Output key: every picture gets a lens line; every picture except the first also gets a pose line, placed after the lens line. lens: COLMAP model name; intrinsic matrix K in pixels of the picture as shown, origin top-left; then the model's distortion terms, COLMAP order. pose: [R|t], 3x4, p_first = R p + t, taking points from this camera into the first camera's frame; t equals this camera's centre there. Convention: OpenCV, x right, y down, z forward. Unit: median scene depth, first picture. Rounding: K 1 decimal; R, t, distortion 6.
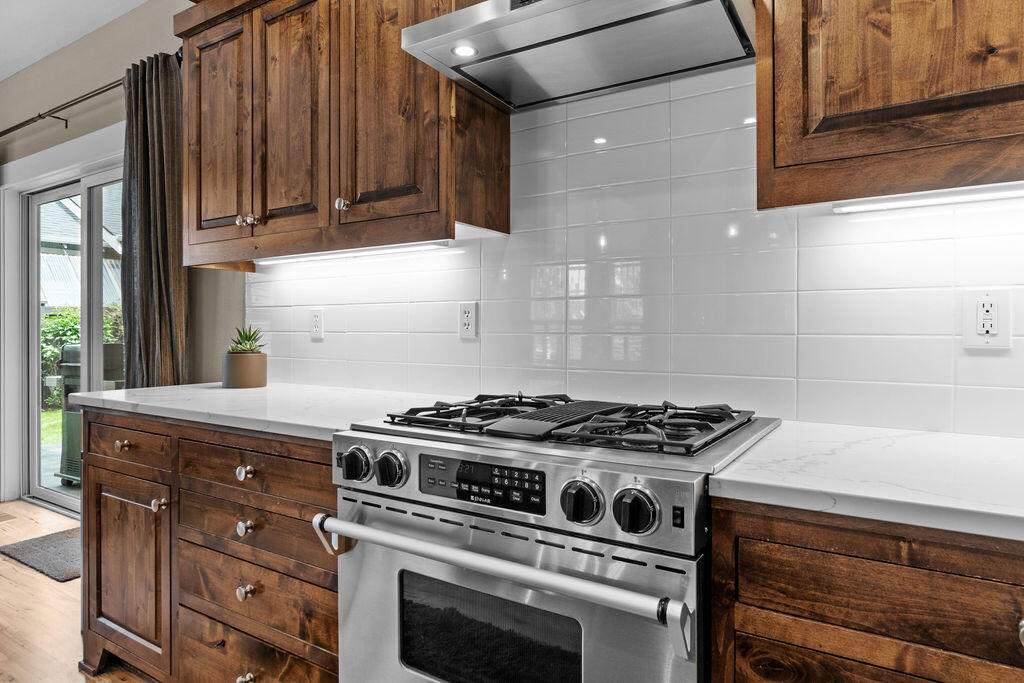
lens RADIAL K [[615.7, 0, 504.2], [0, 615.7, 328.6], [0, 0, 1]] dist [-0.005476, -0.001277]
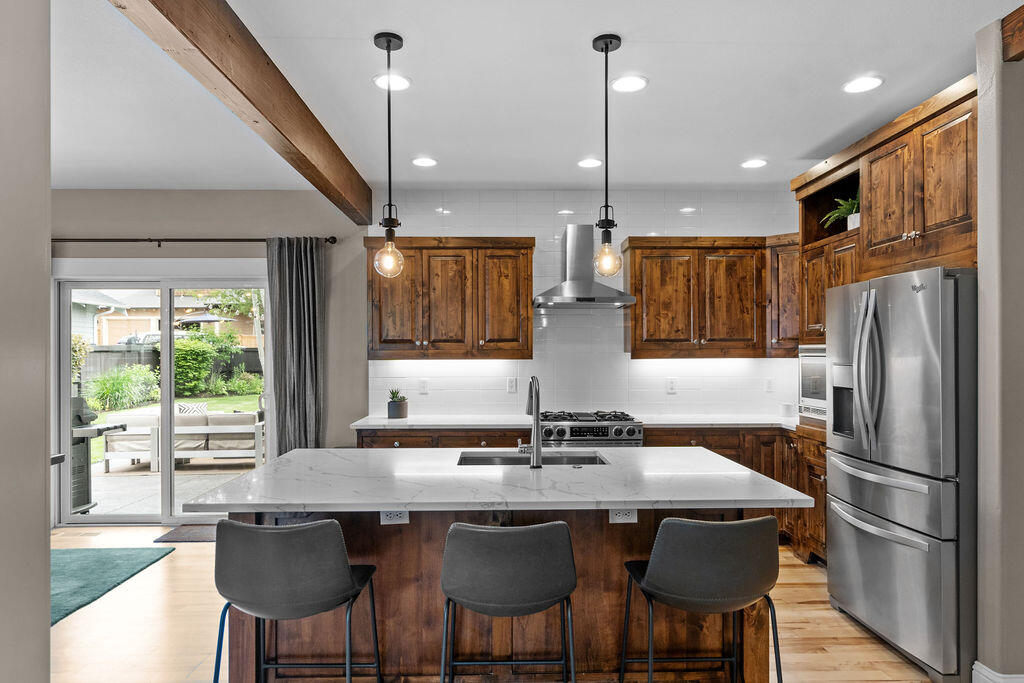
lens RADIAL K [[627.9, 0, 516.8], [0, 627.9, 348.4], [0, 0, 1]] dist [0.004147, 0.000478]
pose [[0.826821, 0.001219, 0.562464, -2.583893], [0.001386, 0.999990, -0.004204, -0.263331], [-0.562463, 0.004255, 0.826811, -2.006597]]
